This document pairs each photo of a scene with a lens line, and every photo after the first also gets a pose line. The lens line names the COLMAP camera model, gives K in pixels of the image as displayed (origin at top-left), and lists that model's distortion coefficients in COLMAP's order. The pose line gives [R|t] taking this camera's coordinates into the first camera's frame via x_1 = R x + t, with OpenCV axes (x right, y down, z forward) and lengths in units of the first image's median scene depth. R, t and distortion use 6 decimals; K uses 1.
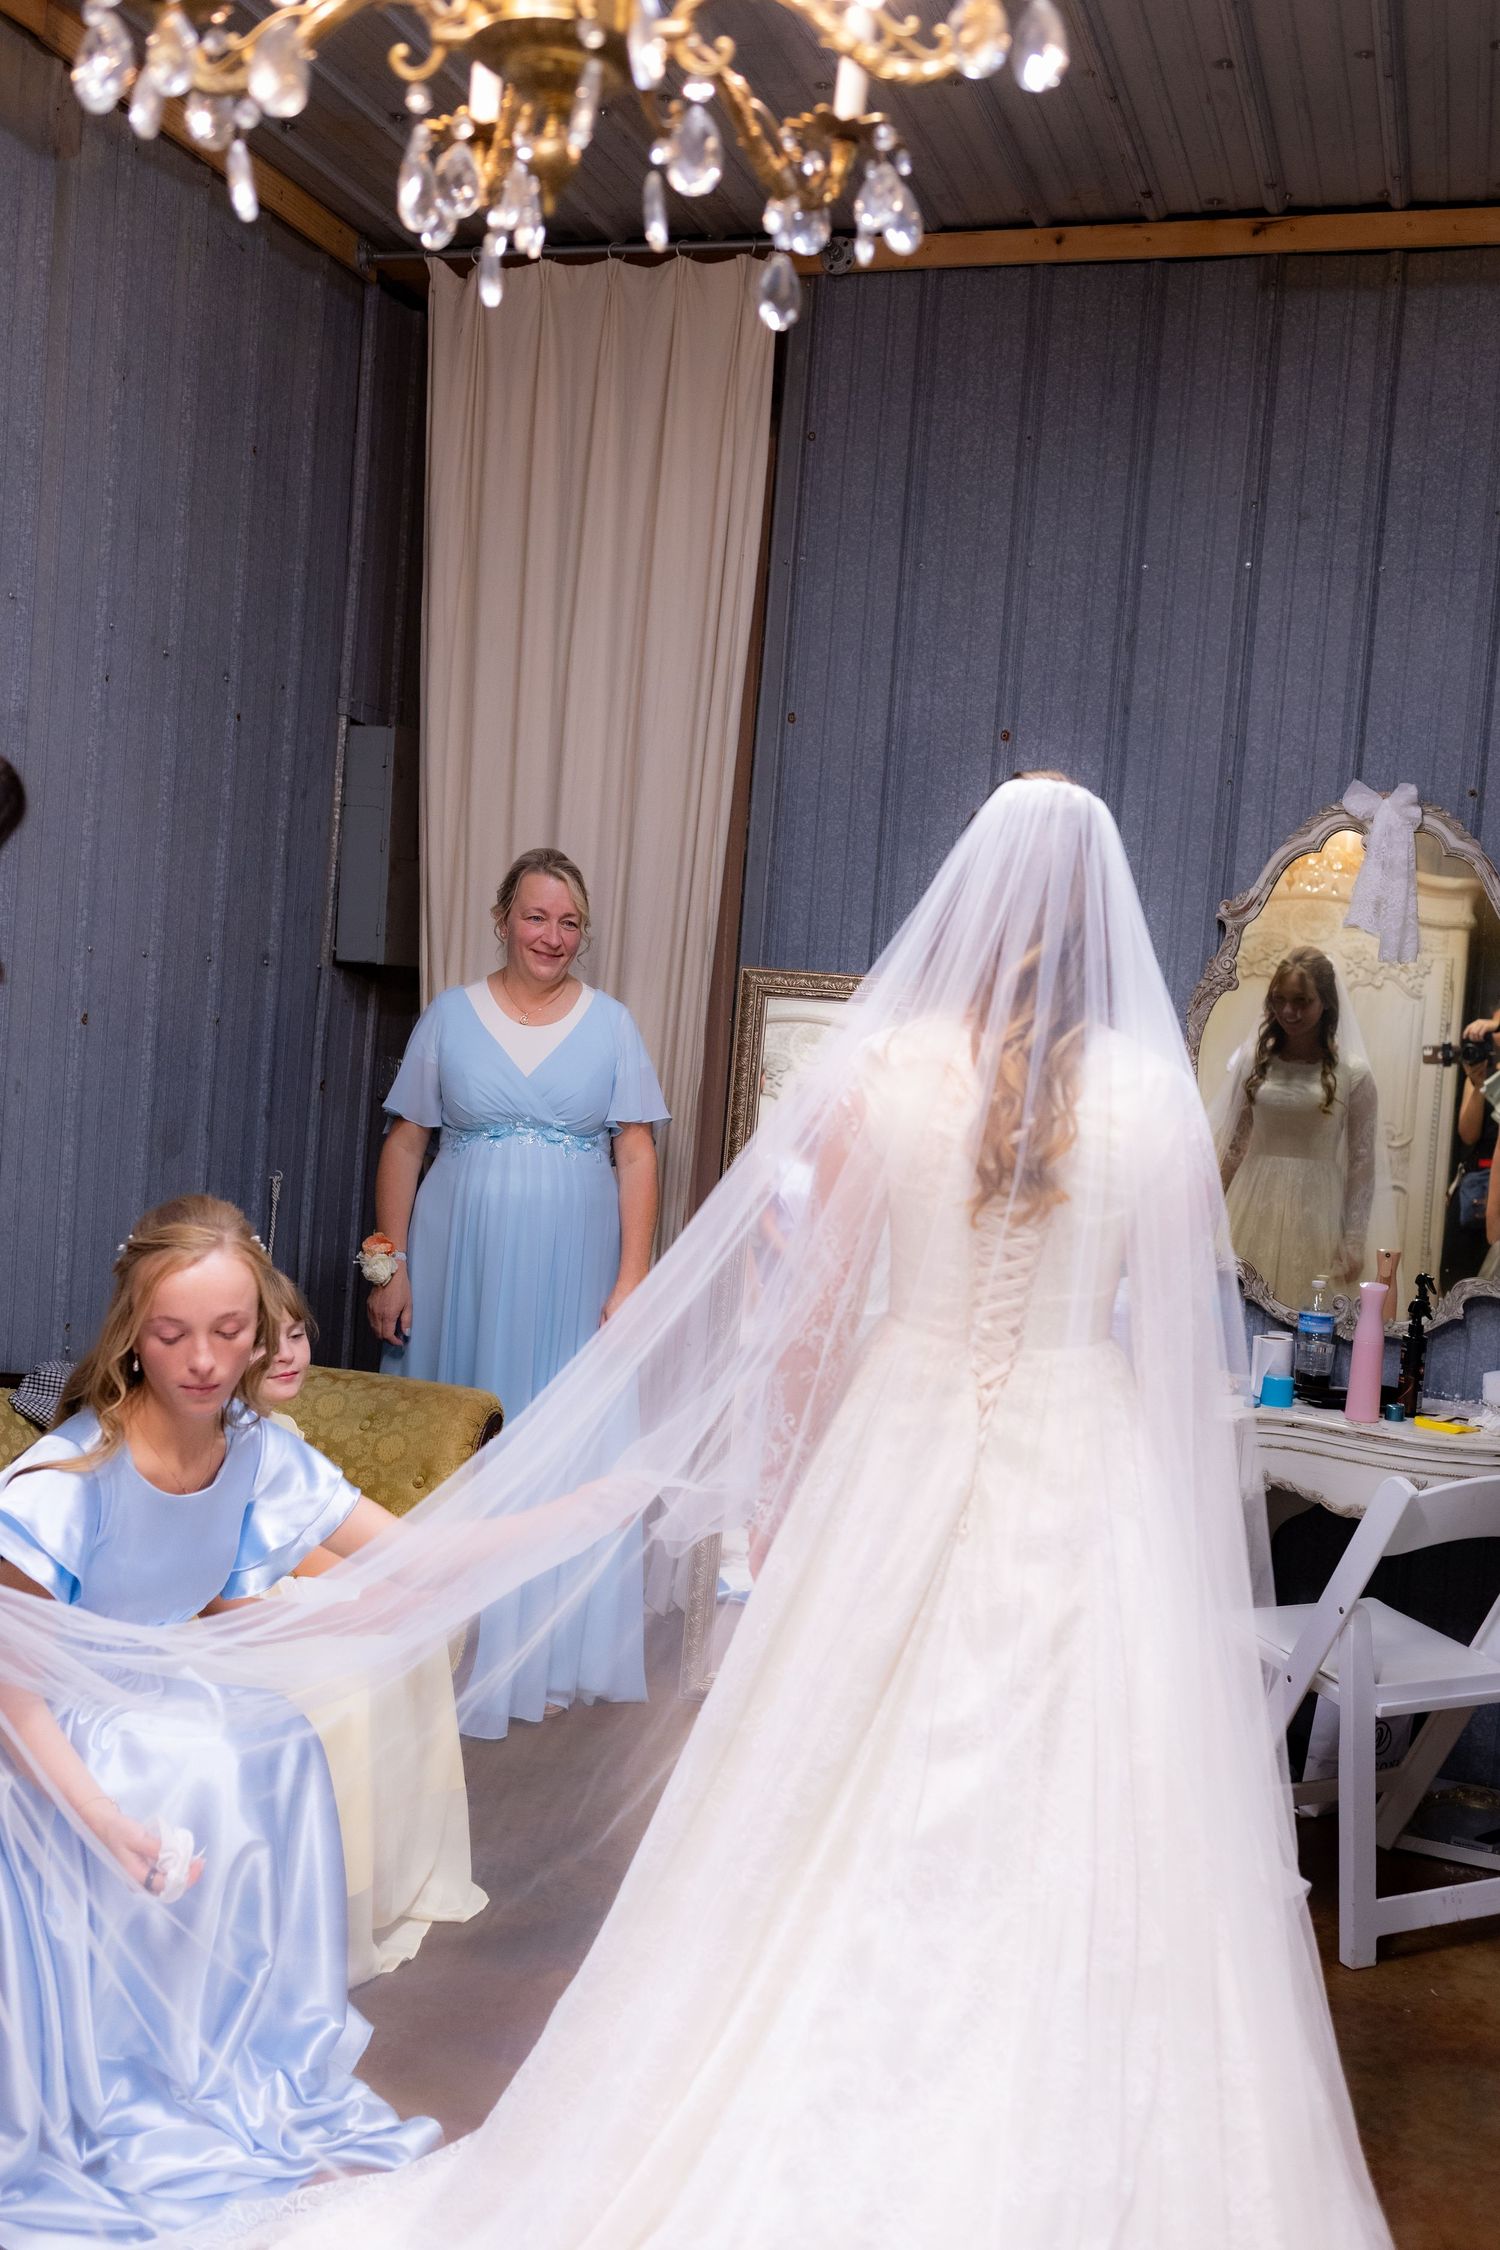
lens RADIAL K [[2158.2, 0, 758.0], [0, 2158.2, 1131.8], [0, 0, 1]] dist [0.021064, -0.026489]
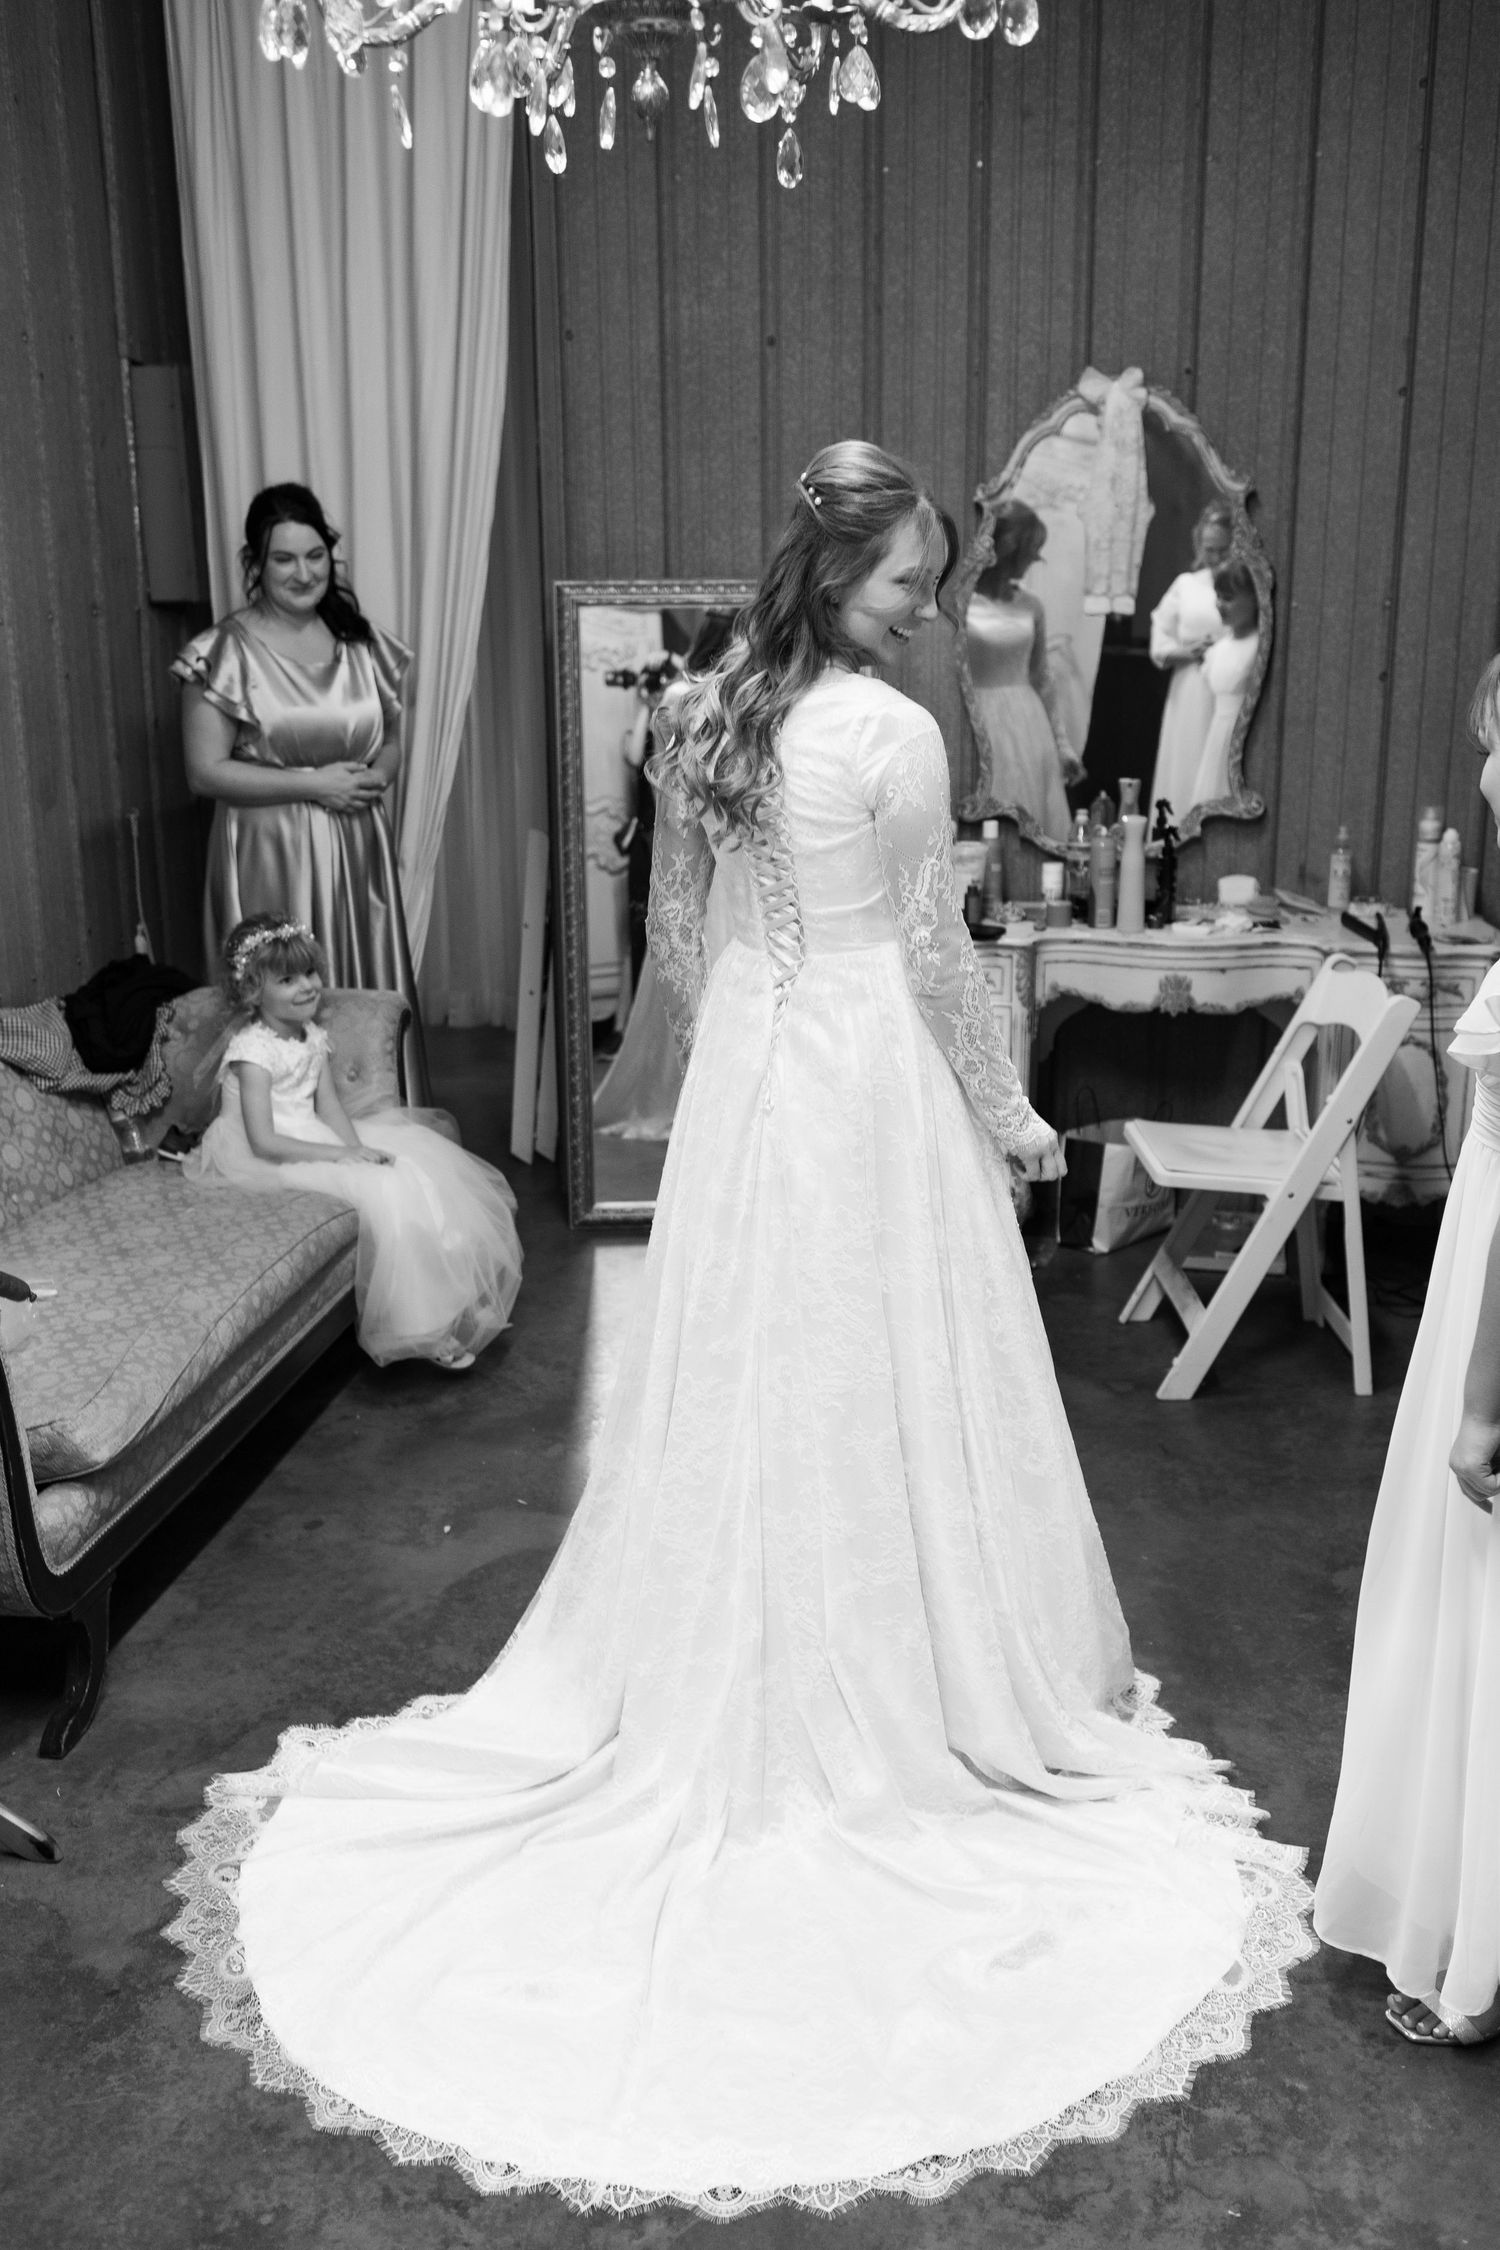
lens RADIAL K [[2182.6, 0, 746.5], [0, 2182.6, 1145.9], [0, 0, 1]] dist [0.008457, -0.000563]
pose [[0.983045, -0.124597, 0.134528, -0.099475], [0.092106, 0.969931, 0.225278, -0.040396], [-0.158551, -0.209068, 0.964962, -0.151313]]
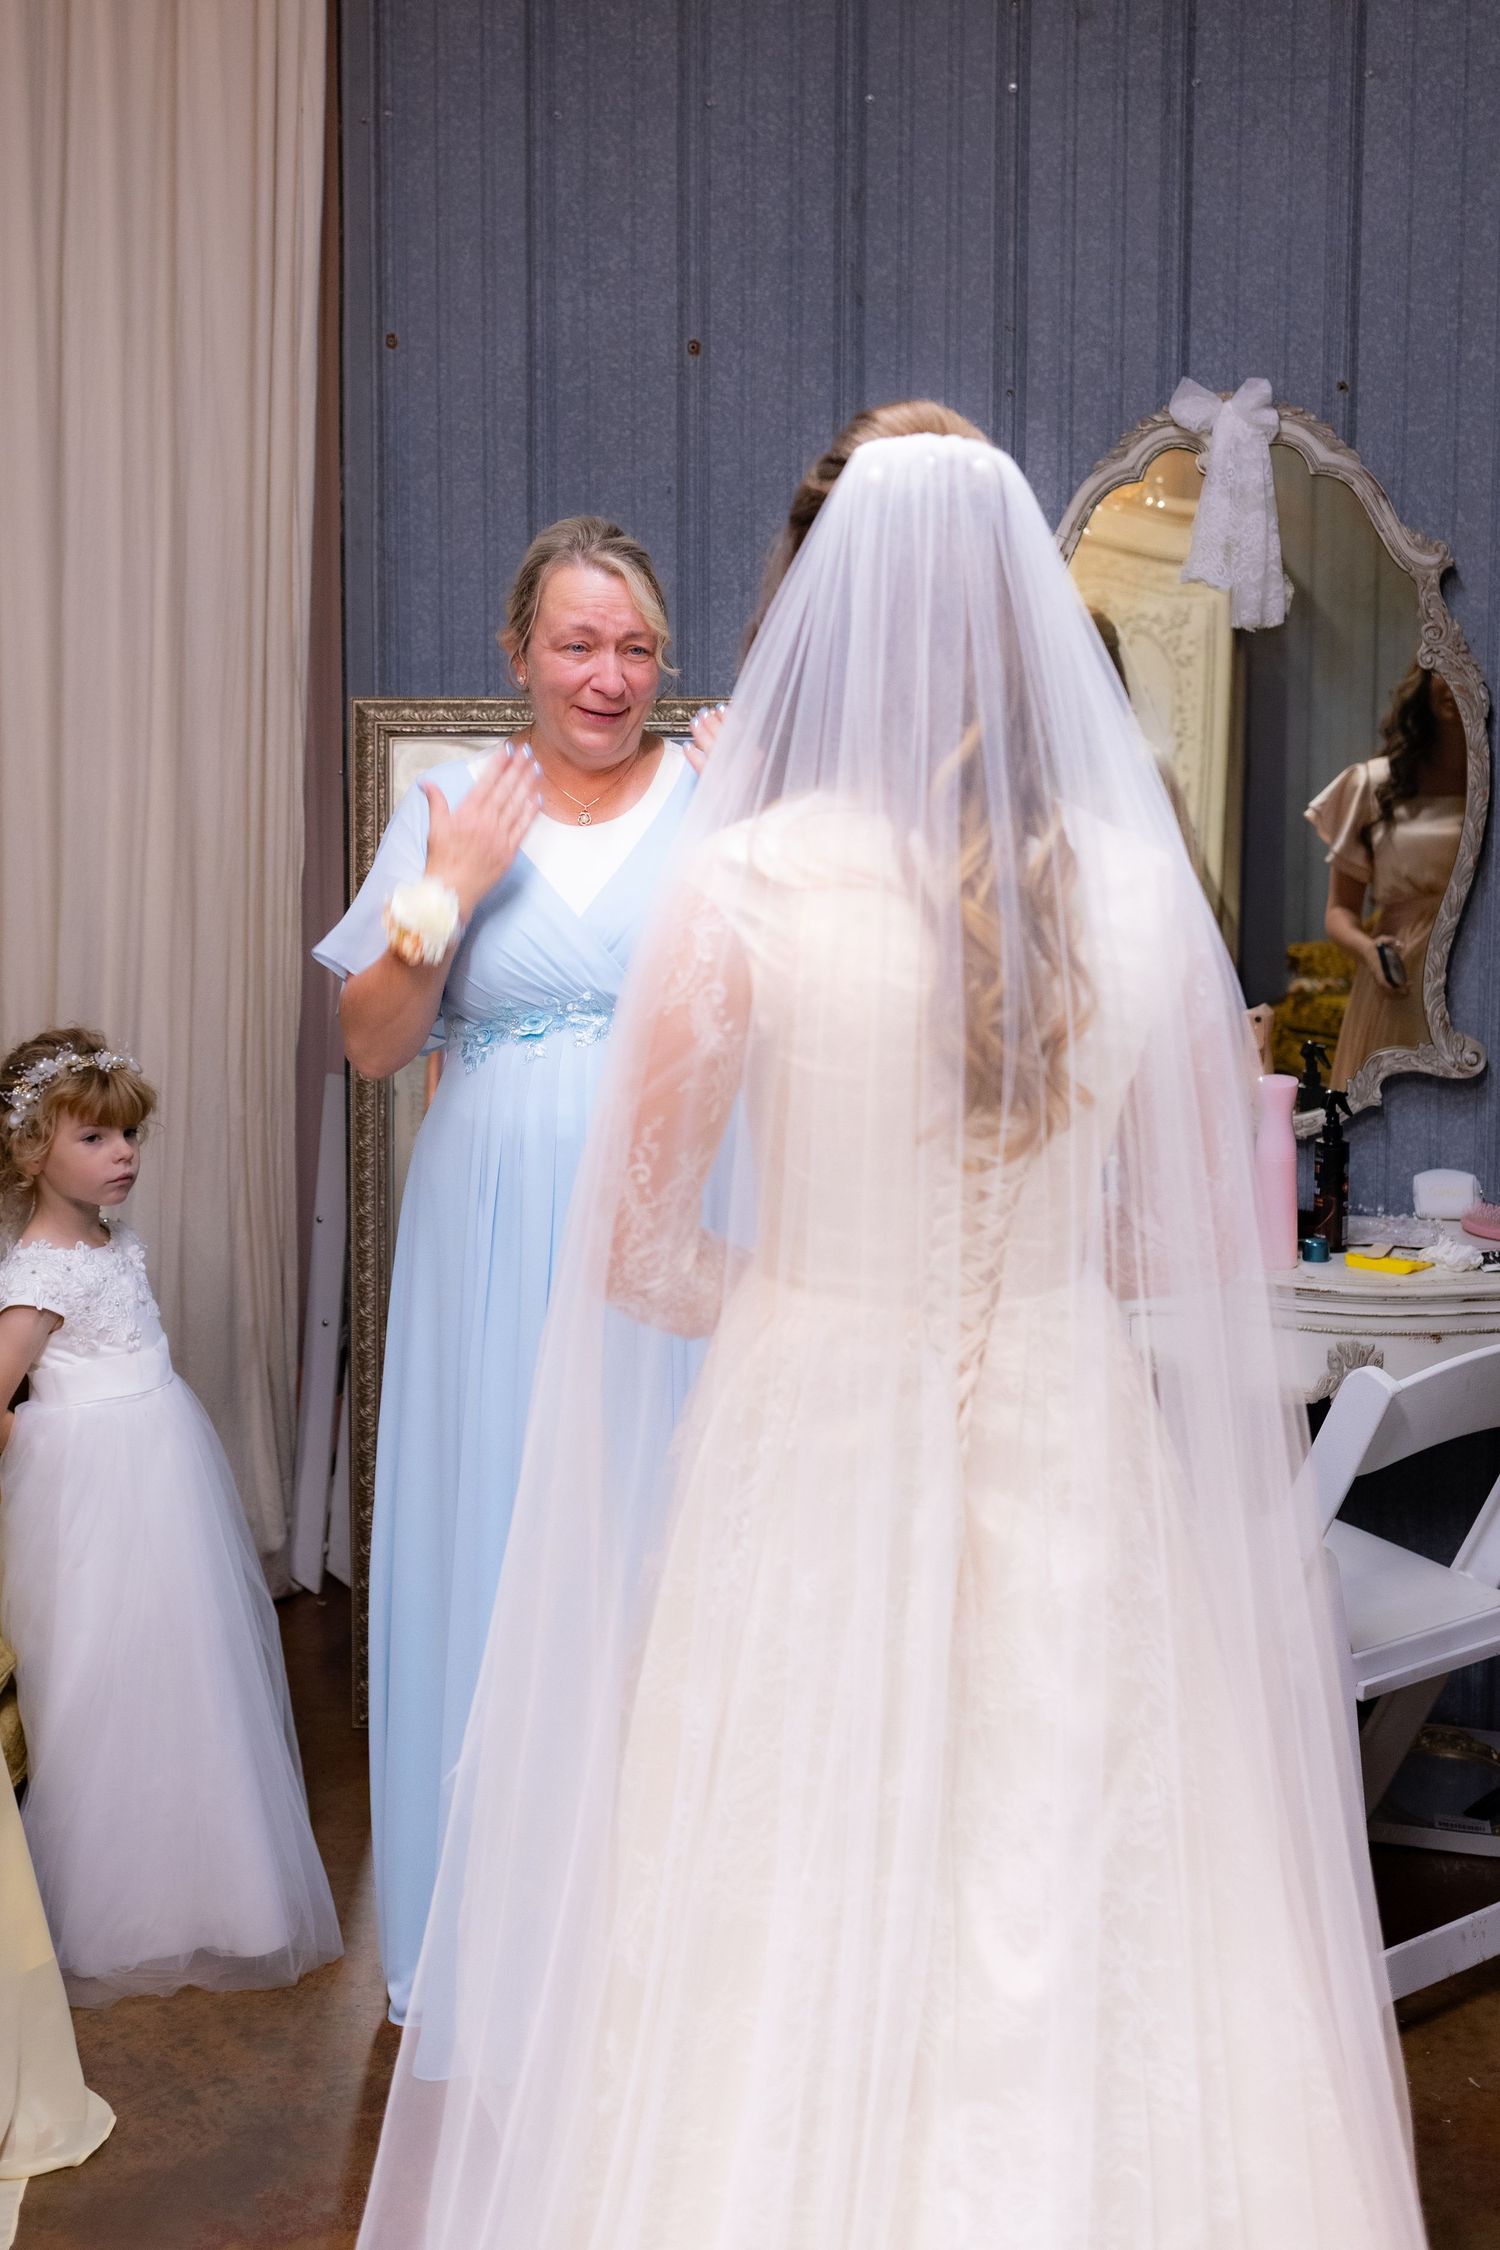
lens RADIAL K [[2548.5, 0, 624.9], [0, 2548.5, 930.2], [0, 0, 1]] dist [0.022721, -0.033646]
pose [[0.990409, -0.085913, 0.108206, -0.016747], [0.082376, 0.995924, 0.036750, -0.024870], [-0.110922, -0.027484, 0.993449, 0.162590]]
